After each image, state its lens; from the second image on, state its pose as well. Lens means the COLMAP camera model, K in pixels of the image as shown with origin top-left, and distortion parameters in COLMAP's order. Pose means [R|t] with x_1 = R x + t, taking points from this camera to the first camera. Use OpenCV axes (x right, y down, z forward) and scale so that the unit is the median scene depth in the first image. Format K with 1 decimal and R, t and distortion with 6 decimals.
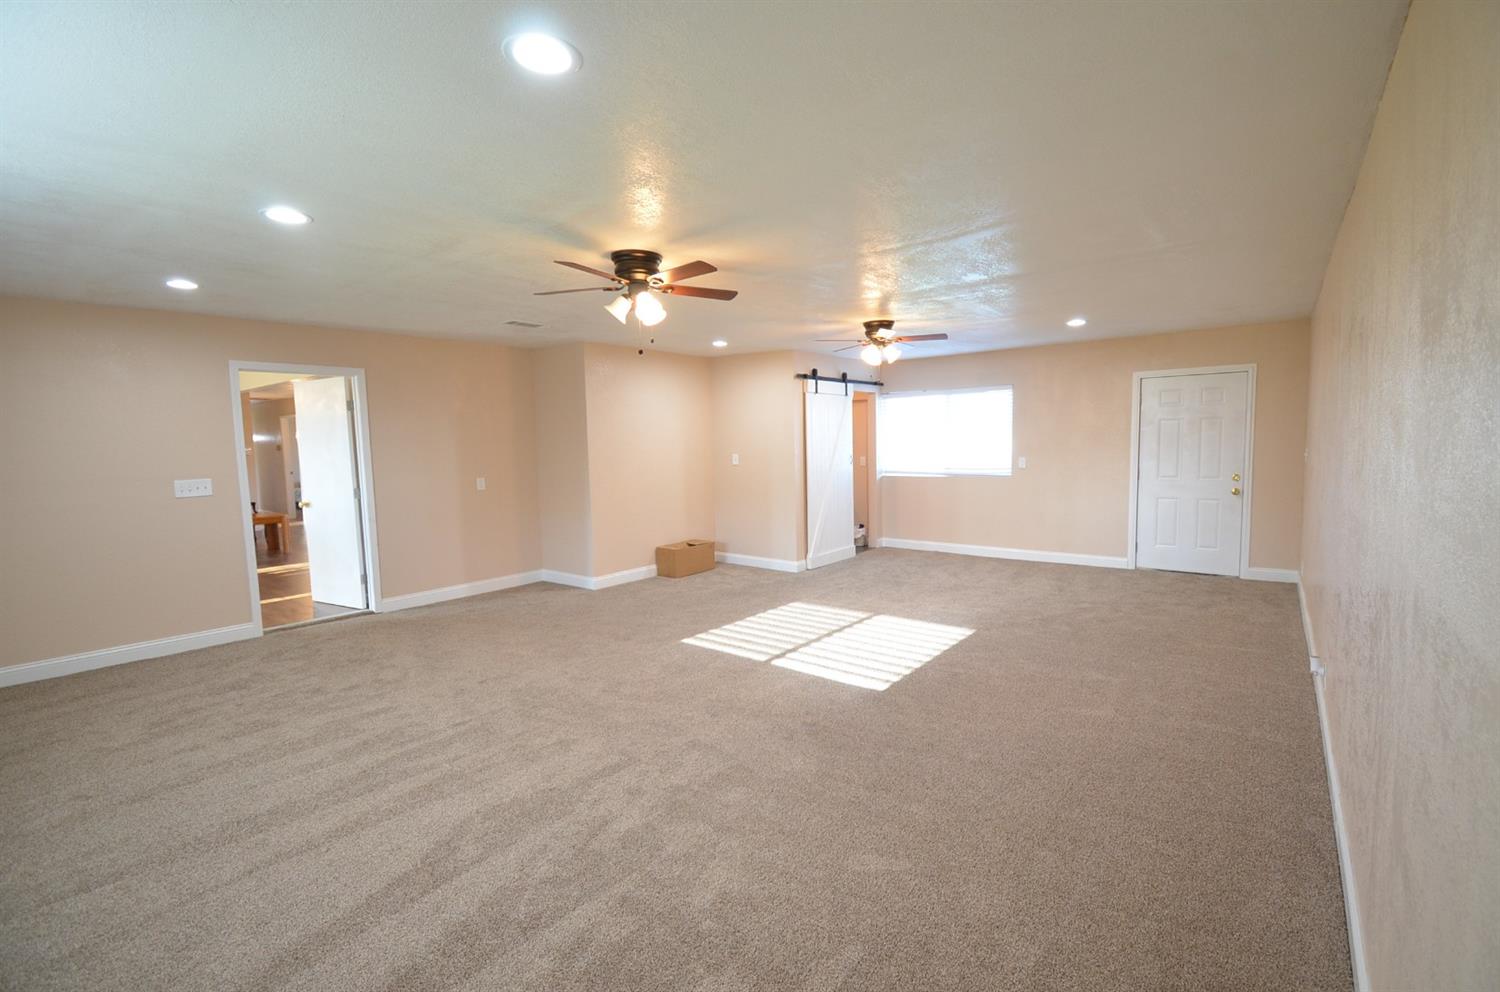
lens RADIAL K [[657.2, 0, 770.7], [0, 657.2, 497.5], [0, 0, 1]] dist [0.016501, -0.024213]
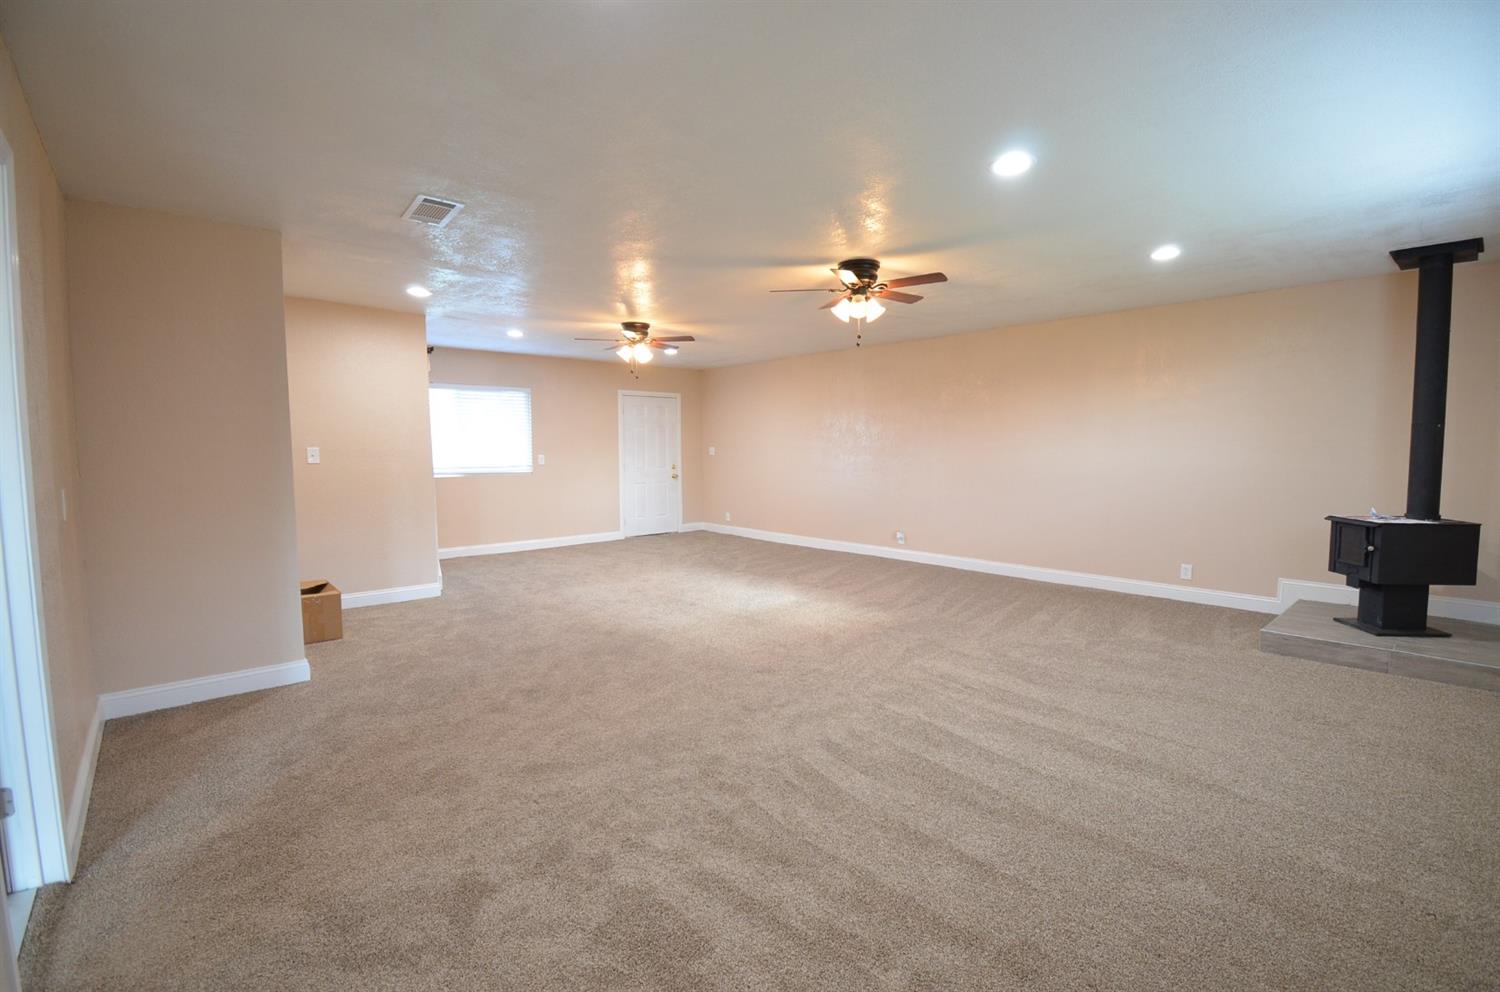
lens RADIAL K [[657.2, 0, 770.7], [0, 657.2, 497.5], [0, 0, 1]] dist [0.016501, -0.024213]
pose [[0.156924, -0.051002, 0.986293, -0.770437], [0.094144, 0.994890, 0.036467, 0.006265], [-0.983113, 0.087131, 0.160924, 0.542113]]
